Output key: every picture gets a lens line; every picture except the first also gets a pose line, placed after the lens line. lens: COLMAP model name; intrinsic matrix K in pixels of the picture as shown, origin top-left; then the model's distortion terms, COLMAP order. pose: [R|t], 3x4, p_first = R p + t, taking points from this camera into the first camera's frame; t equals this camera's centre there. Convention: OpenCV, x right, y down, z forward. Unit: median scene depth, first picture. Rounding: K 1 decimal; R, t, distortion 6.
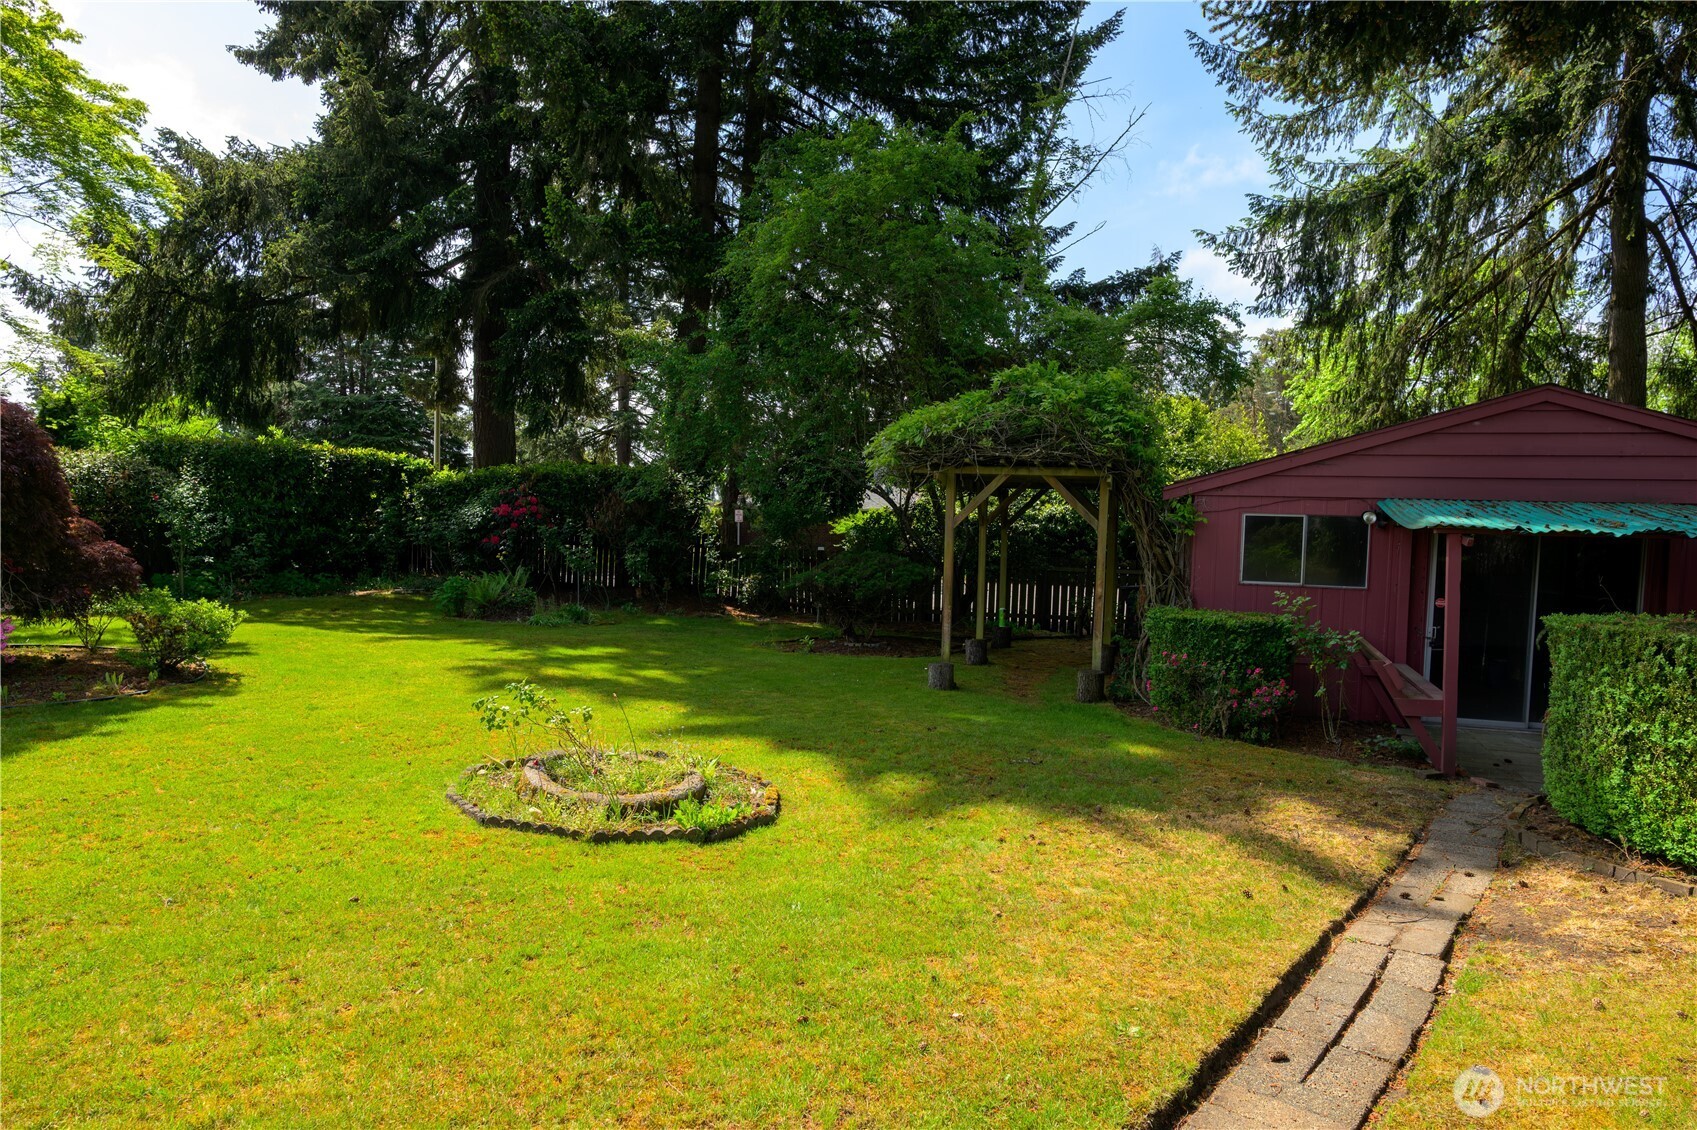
lens RADIAL K [[951.3, 0, 859.8], [0, 951.3, 539.4], [0, 0, 1]] dist [-0.000930, 0.000186]
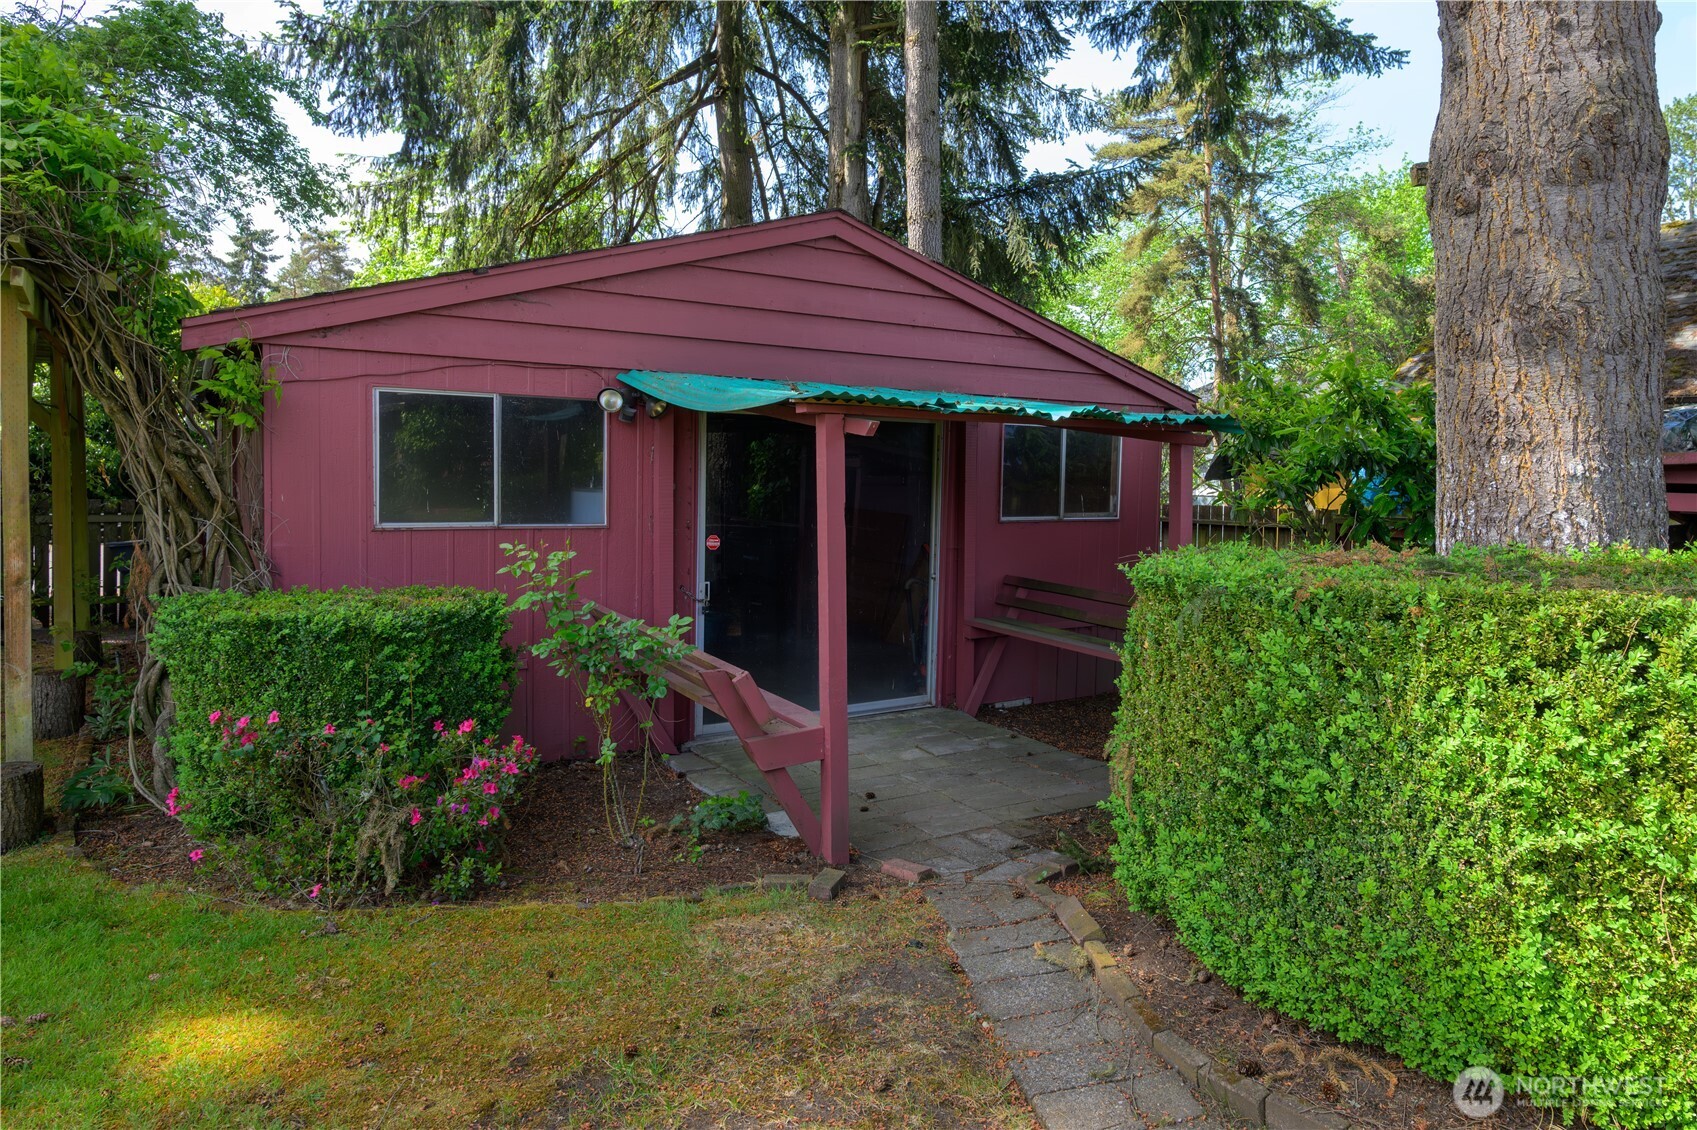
lens RADIAL K [[951.3, 0, 859.8], [0, 951.3, 539.4], [0, 0, 1]] dist [-0.000930, 0.000186]
pose [[0.600611, -0.064092, 0.796968, 0.161138], [0.012385, 0.997408, 0.070878, 0.020608], [-0.799445, -0.032700, 0.599848, 0.517585]]
